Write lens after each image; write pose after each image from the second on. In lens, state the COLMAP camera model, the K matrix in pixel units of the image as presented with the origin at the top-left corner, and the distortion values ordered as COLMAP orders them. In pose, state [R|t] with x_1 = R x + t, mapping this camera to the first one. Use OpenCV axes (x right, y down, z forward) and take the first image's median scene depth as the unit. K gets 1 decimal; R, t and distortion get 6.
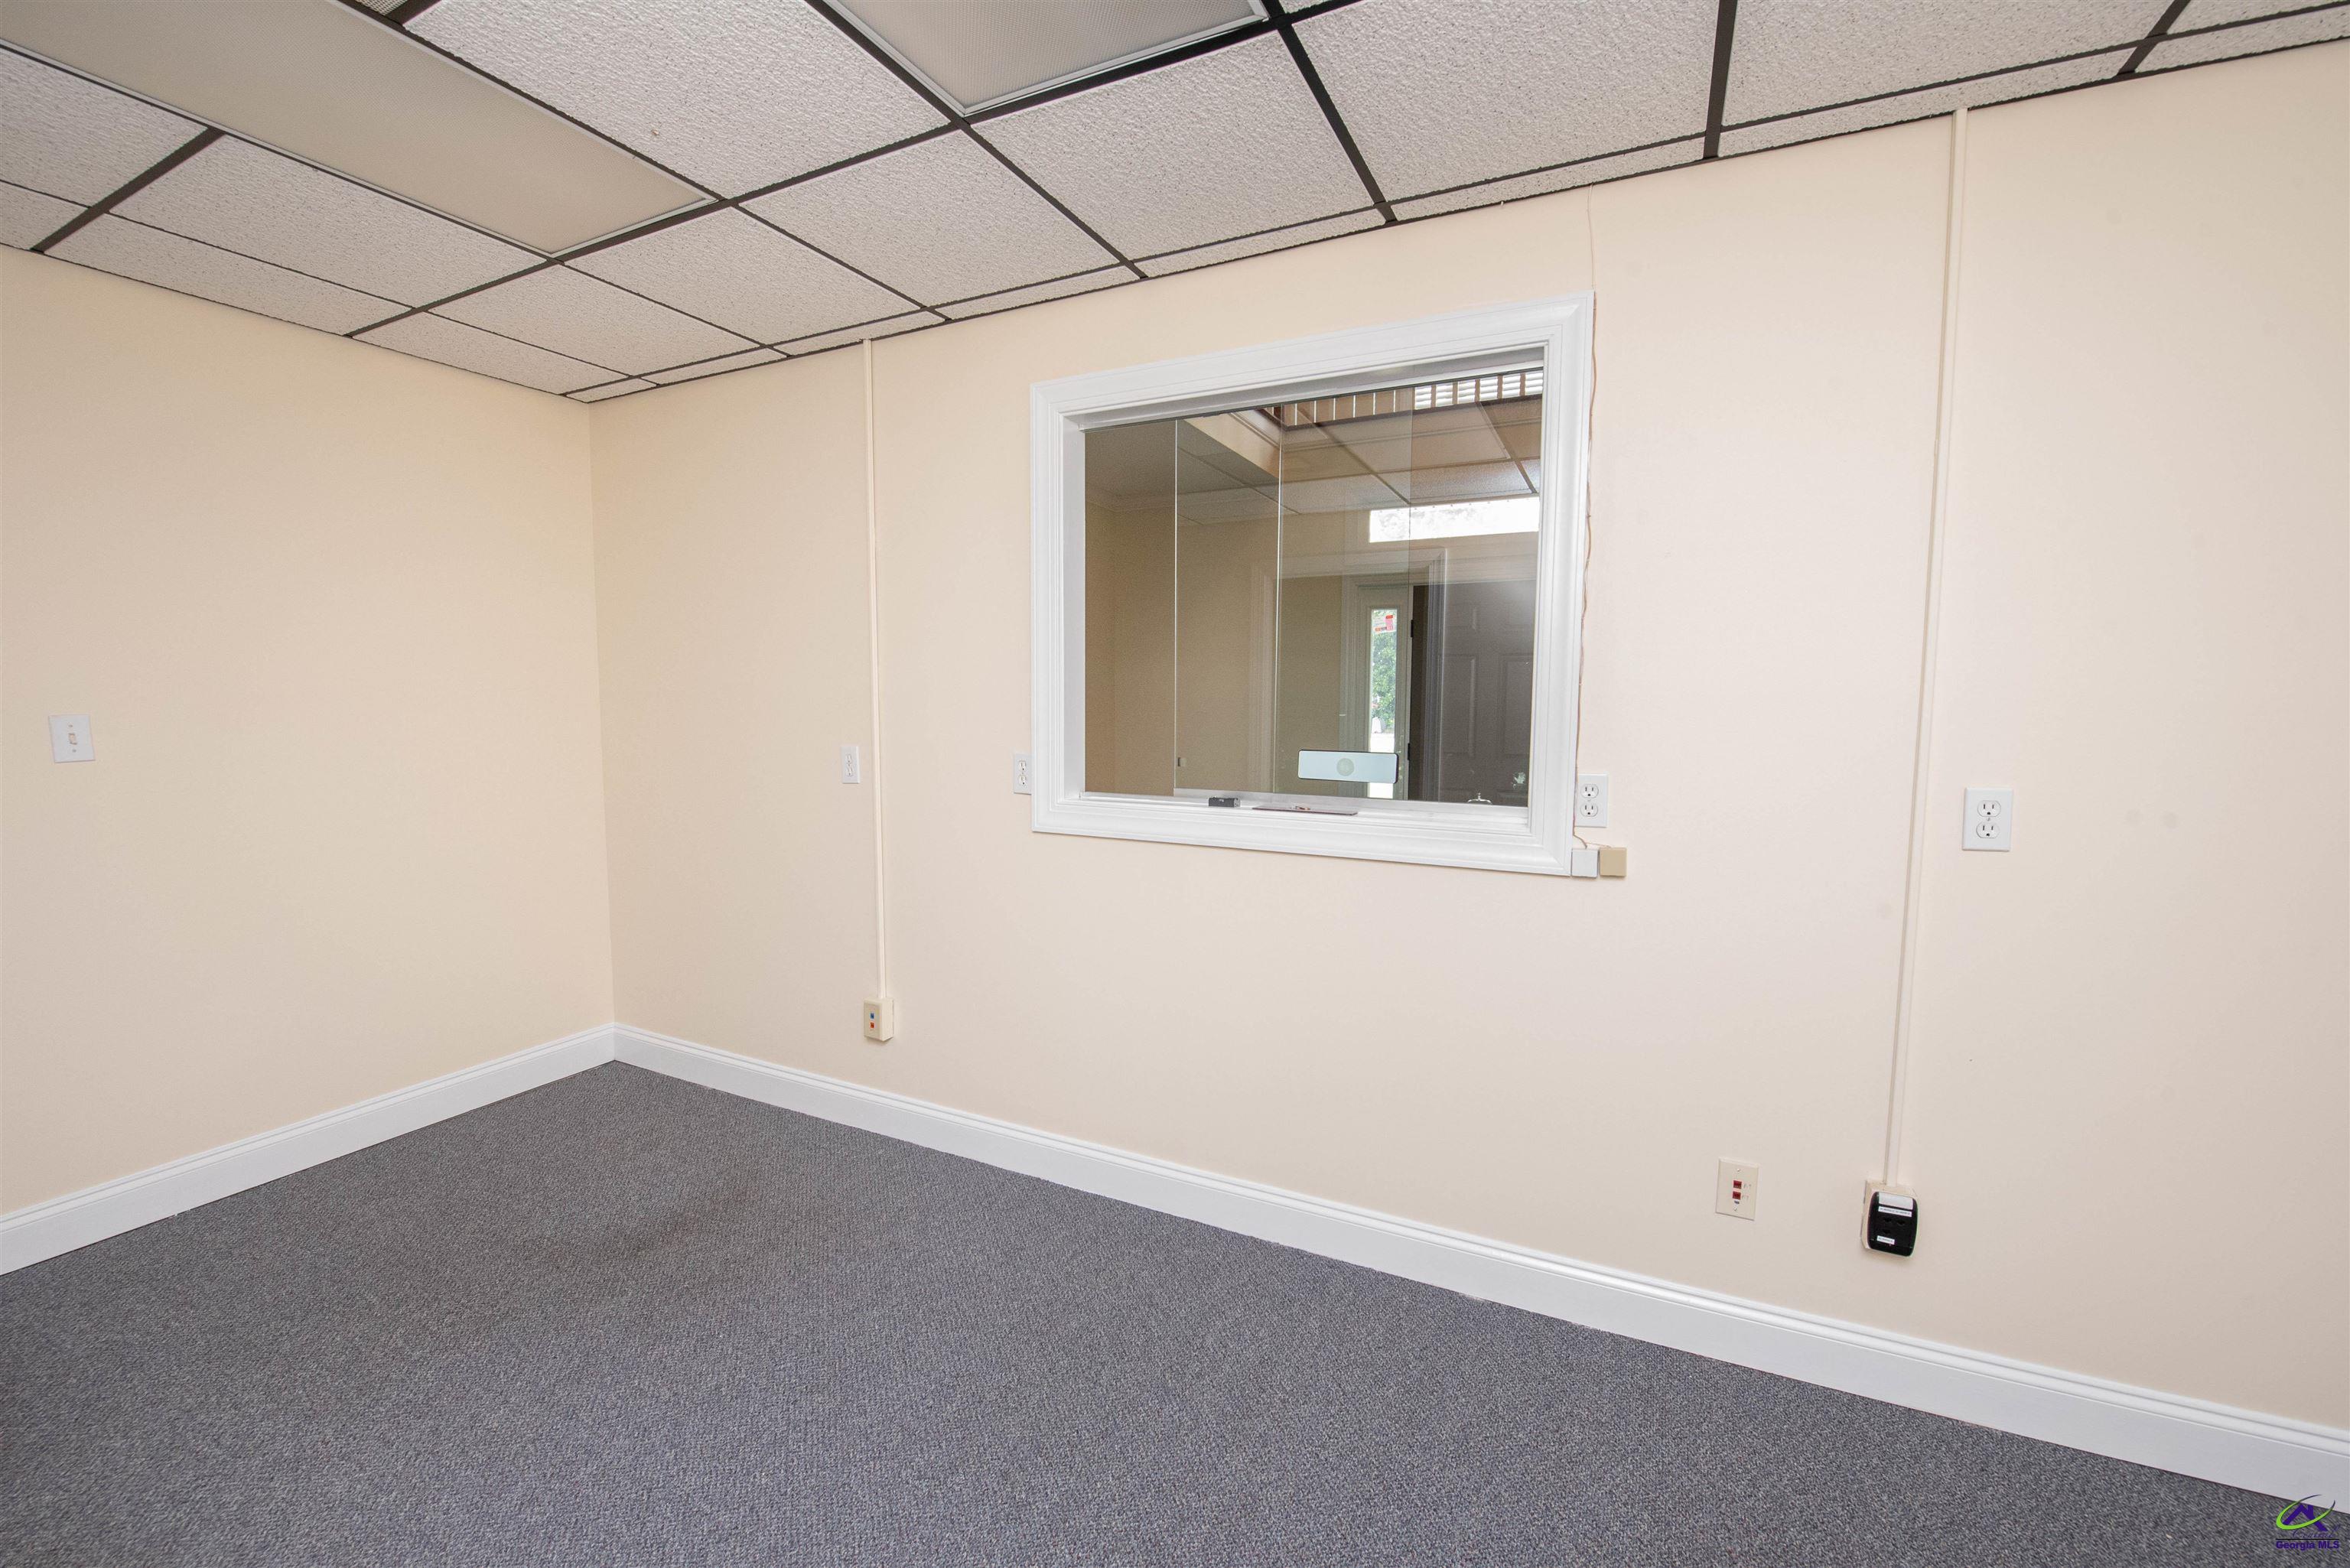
lens RADIAL K [[944.7, 0, 1178.2], [0, 944.7, 796.4], [0, 0, 1]] dist [-0.013928, -0.000606]
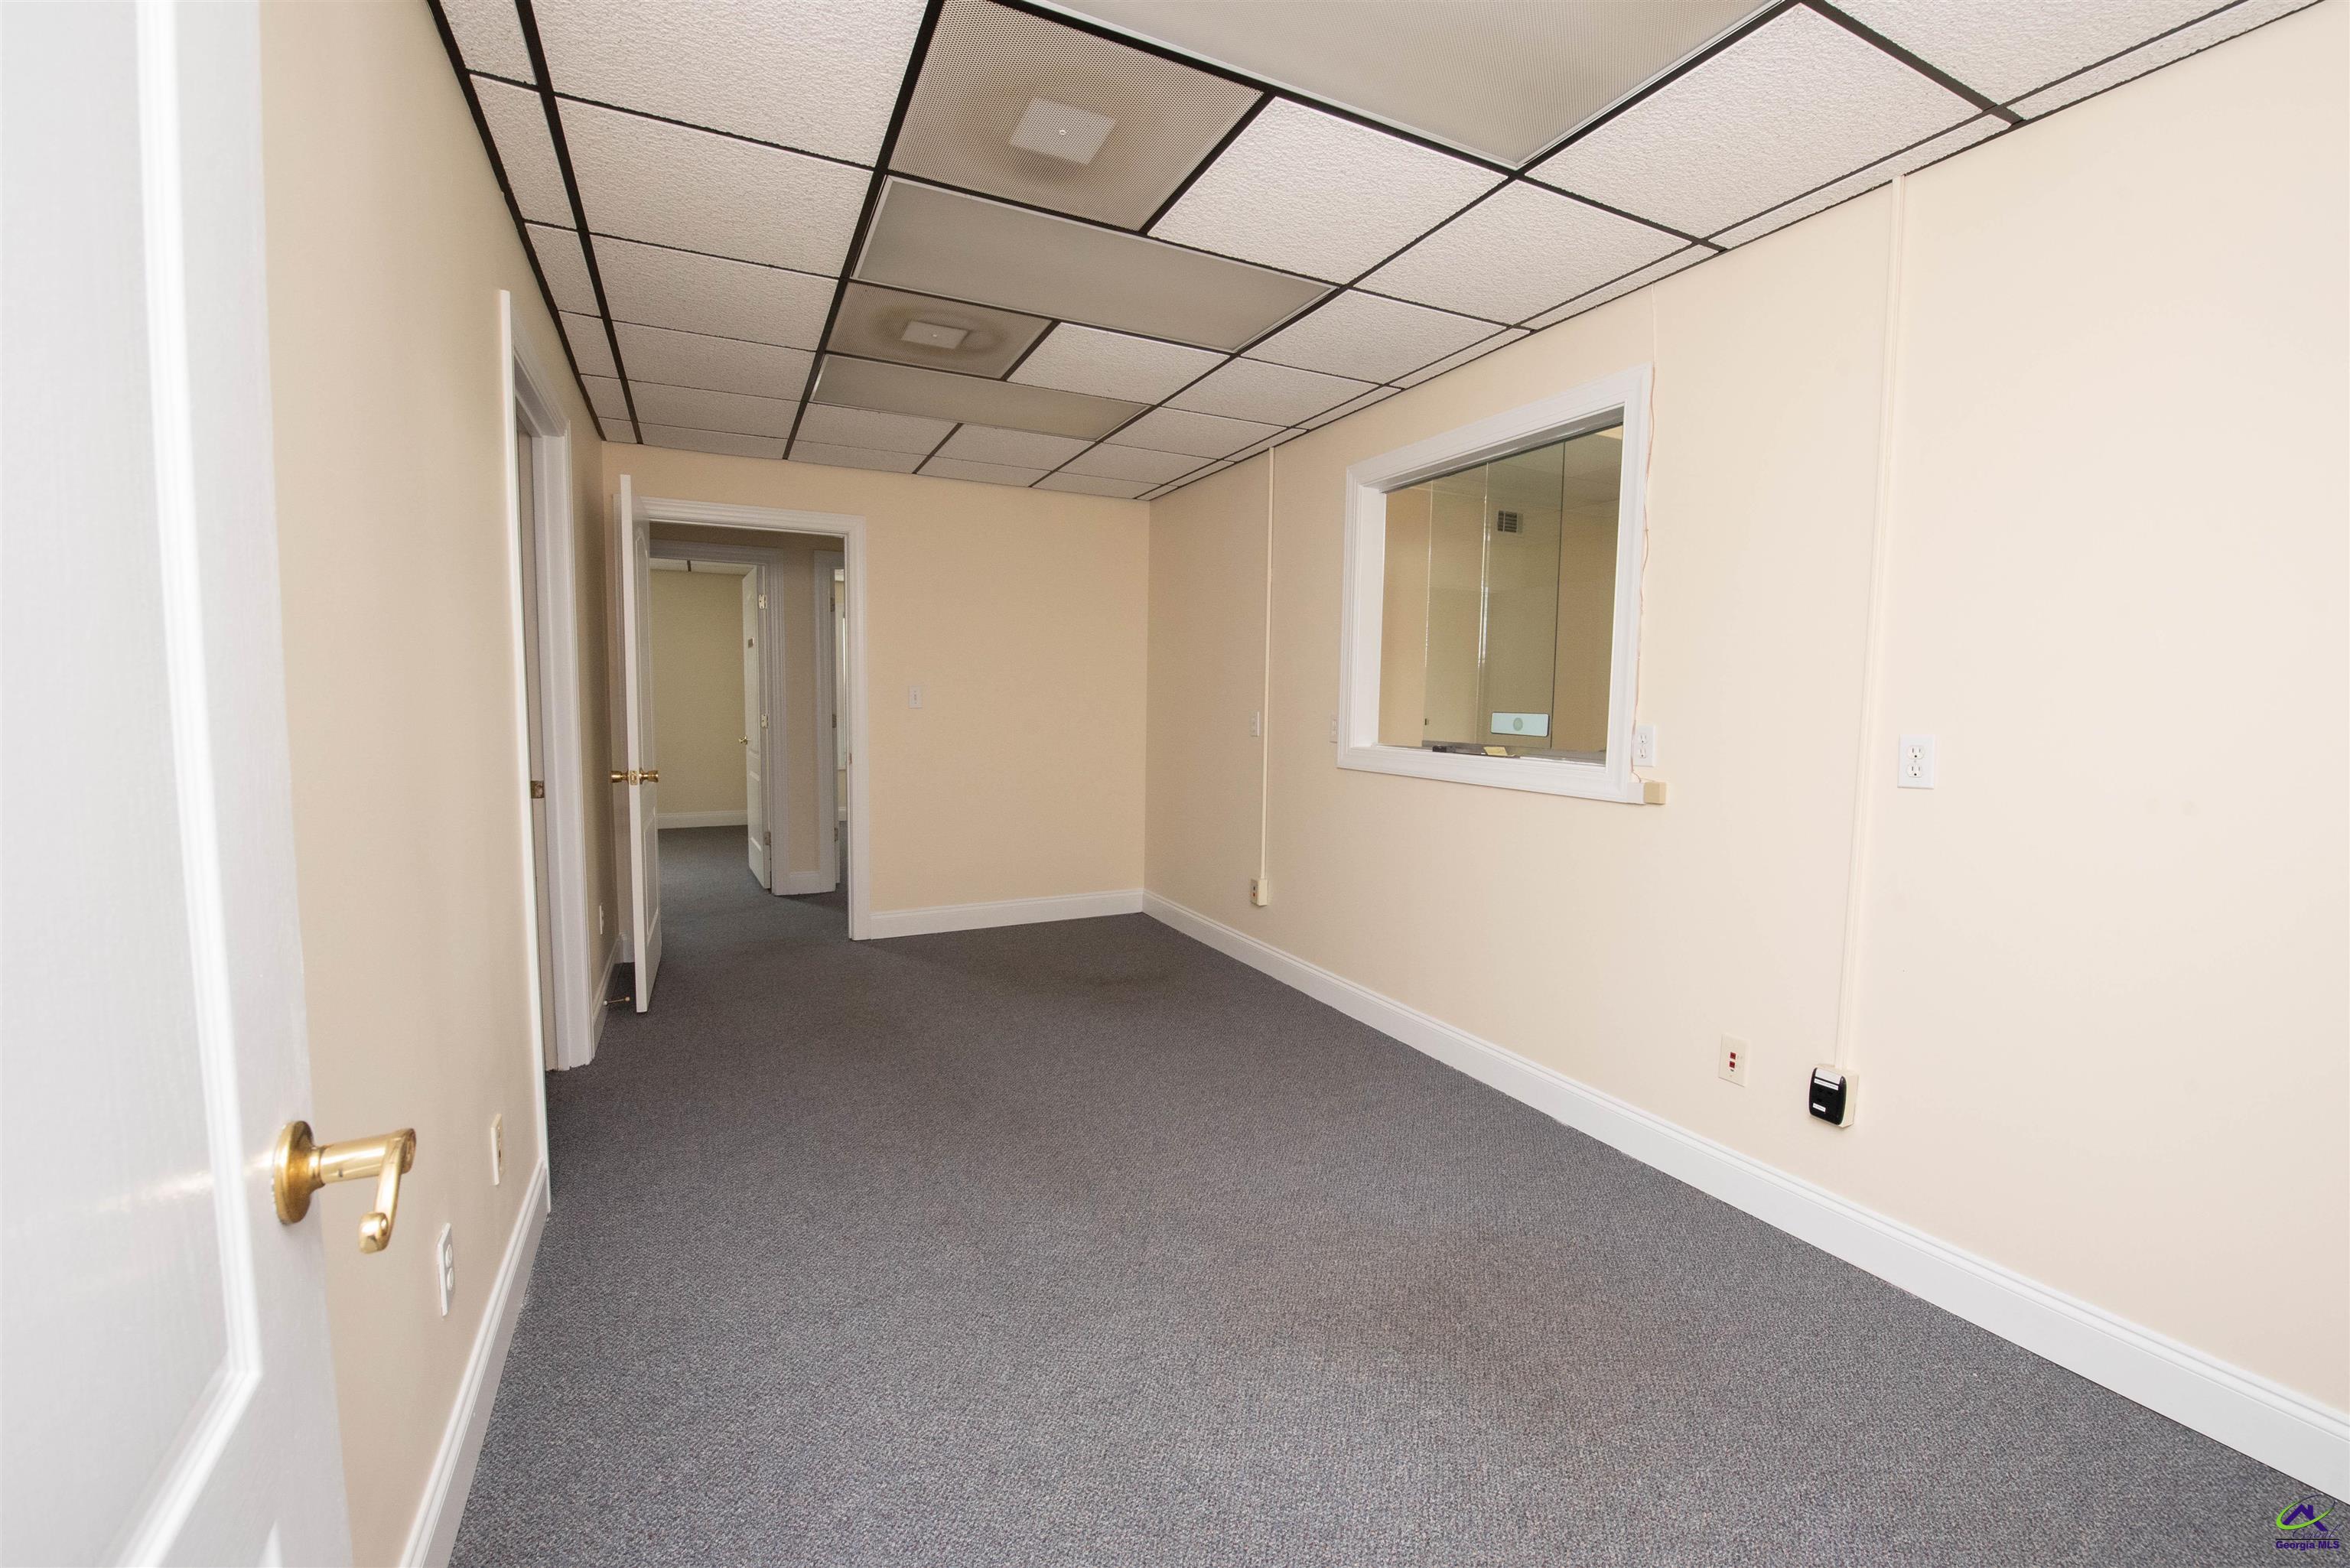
lens RADIAL K [[938.3, 0, 1175.0], [0, 938.3, 784.0], [0, 0, 1]] dist [-0.012883, -0.000230]
pose [[0.794468, 0.055172, -0.604794, 0.534314], [-0.061539, 0.998052, 0.010208, 0.063239], [0.604180, 0.029108, 0.796316, -0.320949]]
